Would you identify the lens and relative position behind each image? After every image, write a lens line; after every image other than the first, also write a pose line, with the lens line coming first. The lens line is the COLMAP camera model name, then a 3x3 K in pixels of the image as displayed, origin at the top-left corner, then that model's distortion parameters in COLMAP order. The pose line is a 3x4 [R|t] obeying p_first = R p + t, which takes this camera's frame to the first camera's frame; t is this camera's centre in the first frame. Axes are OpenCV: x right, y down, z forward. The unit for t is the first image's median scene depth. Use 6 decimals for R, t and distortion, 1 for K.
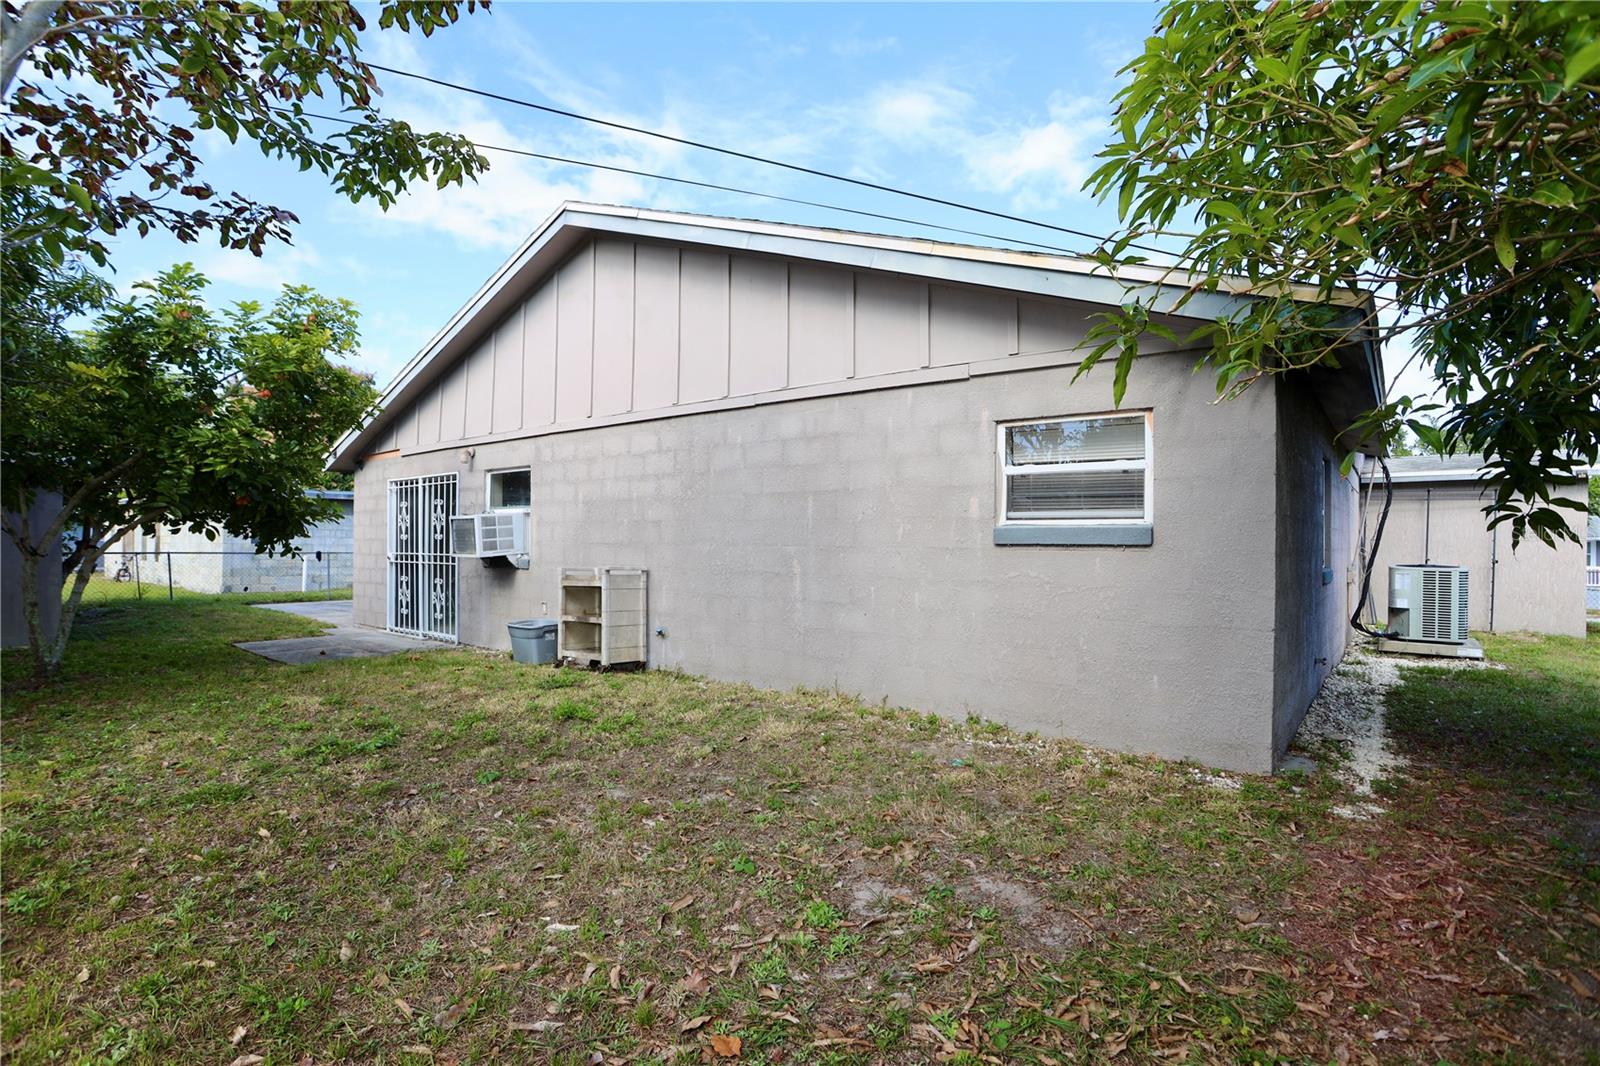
lens RADIAL K [[775.3, 0, 783.9], [0, 775.3, 530.2], [0, 0, 1]] dist [-0.069547, 0.029948]
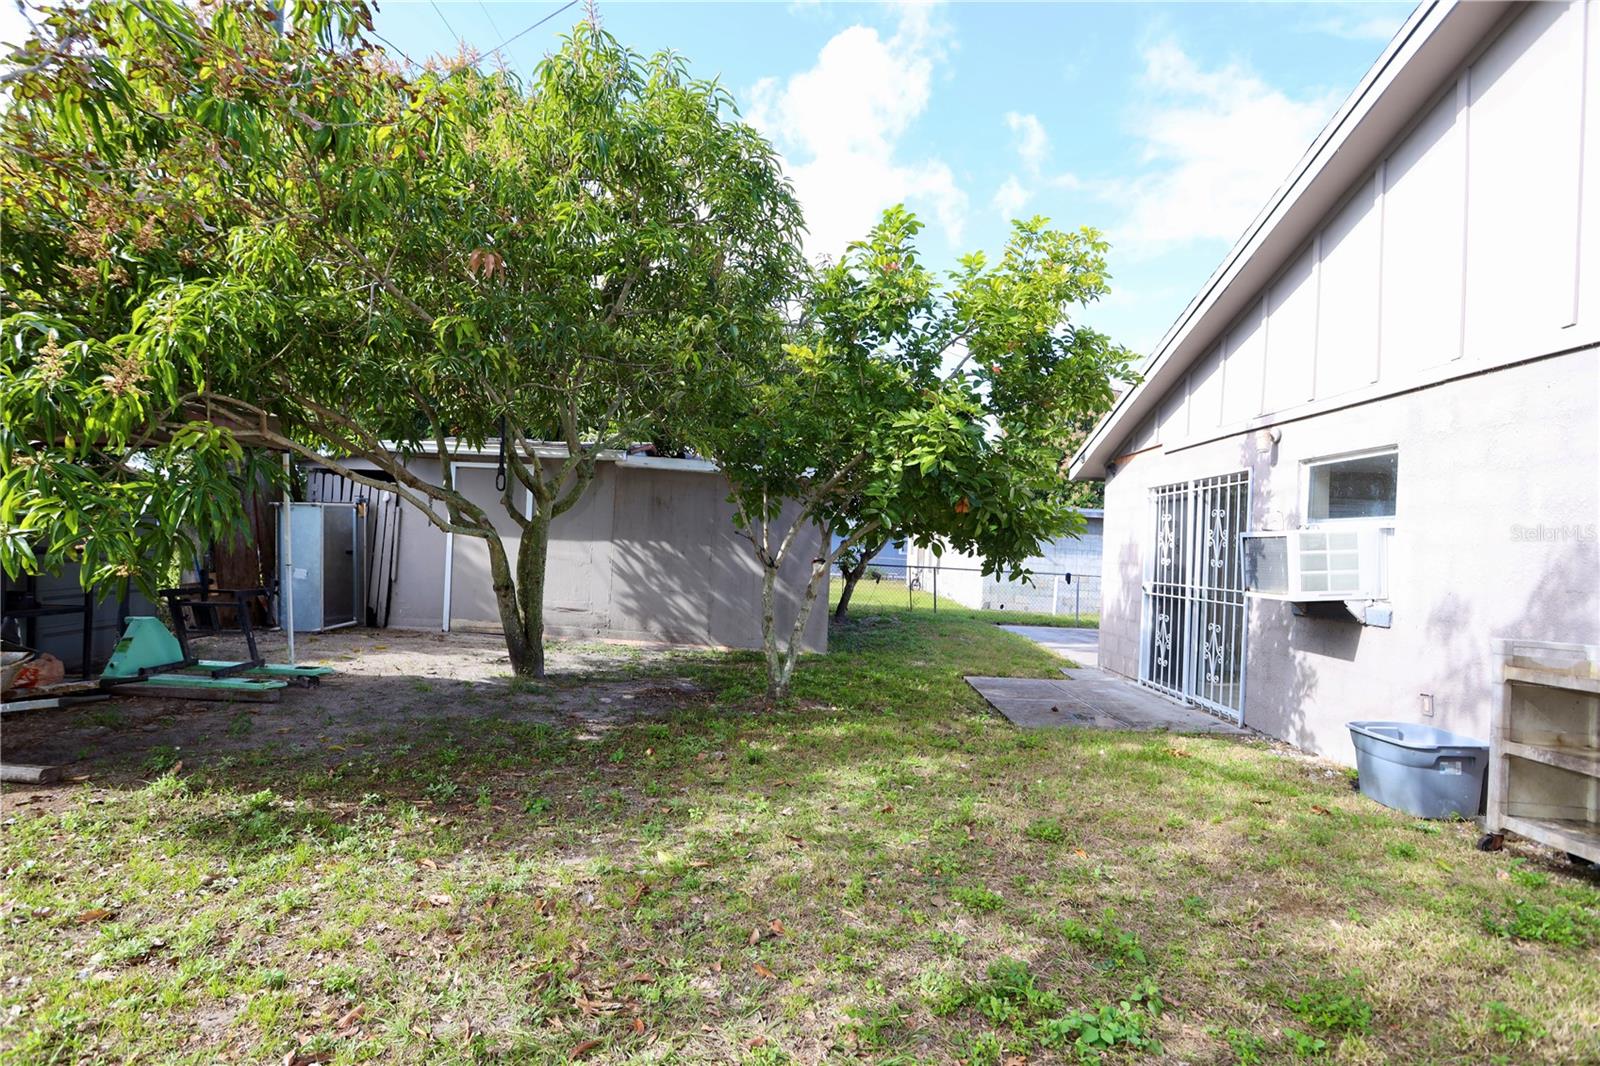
lens RADIAL K [[775.3, 0, 783.9], [0, 775.3, 530.2], [0, 0, 1]] dist [-0.069547, 0.029948]
pose [[0.607794, 0.009309, -0.794040, -0.165340], [-0.034619, 0.999291, -0.014784, 0.002560], [0.793340, 0.036475, 0.607685, 0.312226]]
